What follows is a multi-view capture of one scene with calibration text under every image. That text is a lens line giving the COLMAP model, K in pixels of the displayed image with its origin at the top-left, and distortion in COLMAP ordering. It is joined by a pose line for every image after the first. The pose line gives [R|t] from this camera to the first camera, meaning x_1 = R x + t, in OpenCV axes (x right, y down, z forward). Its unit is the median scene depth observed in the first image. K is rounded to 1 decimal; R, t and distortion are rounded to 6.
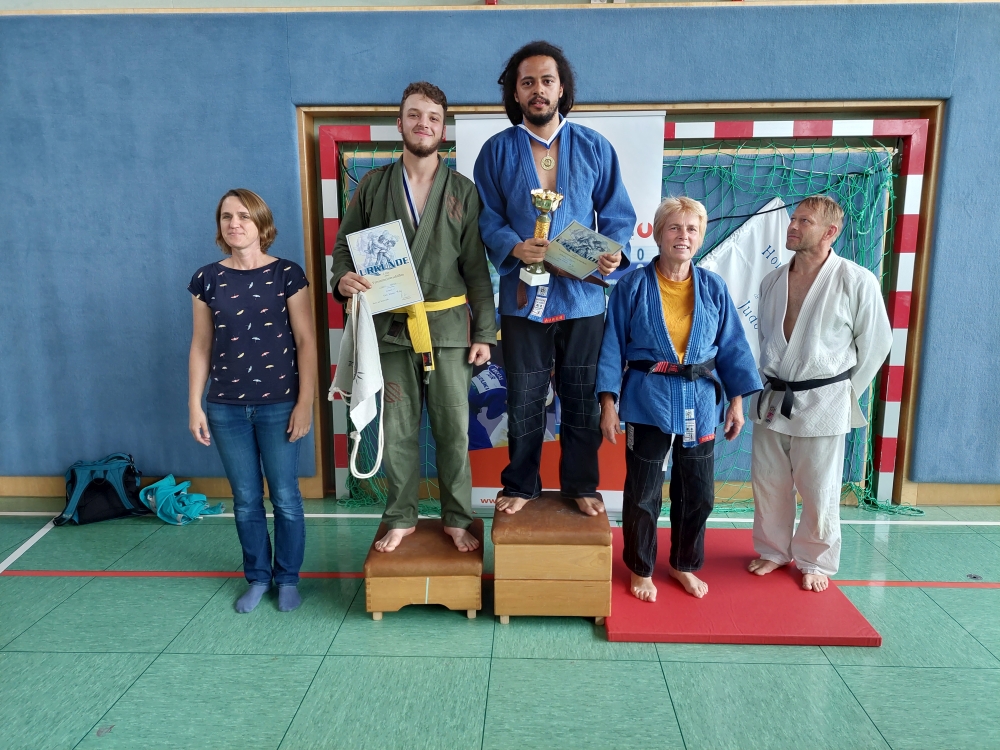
lens RADIAL K [[720.8, 0, 509.6], [0, 720.8, 365.6], [0, 0, 1]] dist [0.049728, -0.050619]
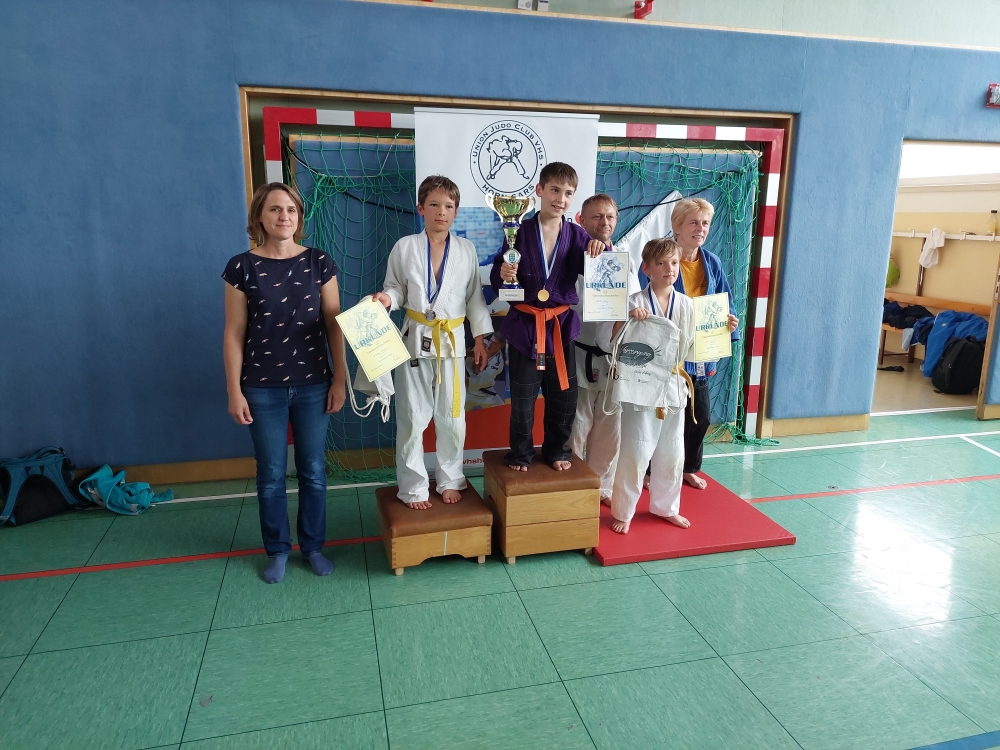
lens RADIAL K [[720.8, 0, 507.3], [0, 720.8, 360.5], [0, 0, 1]] dist [0.049728, -0.050619]
pose [[0.958591, -0.045641, 0.281104, -0.247485], [0.033231, 0.998258, 0.048759, -0.019466], [-0.282840, -0.037399, 0.958438, -0.073224]]
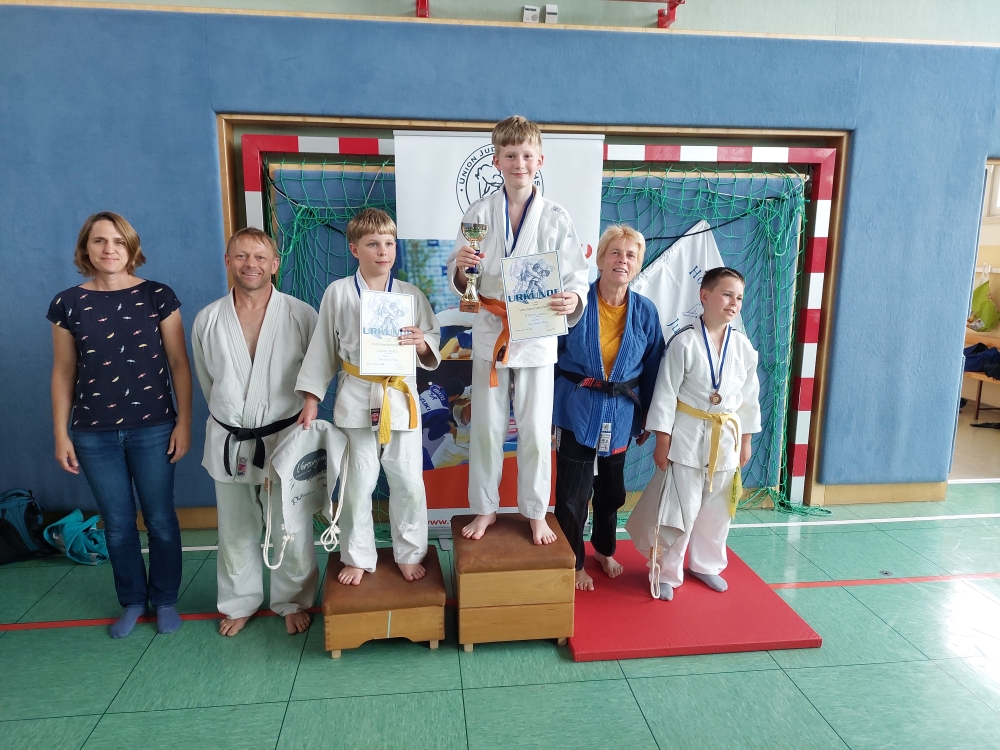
lens RADIAL K [[720.8, 0, 504.3], [0, 720.8, 374.3], [0, 0, 1]] dist [0.049728, -0.050619]
pose [[0.987877, -0.017783, 0.154215, -0.080270], [0.015427, 0.999746, 0.016459, -0.030873], [-0.154468, -0.013880, 0.987900, 0.010445]]
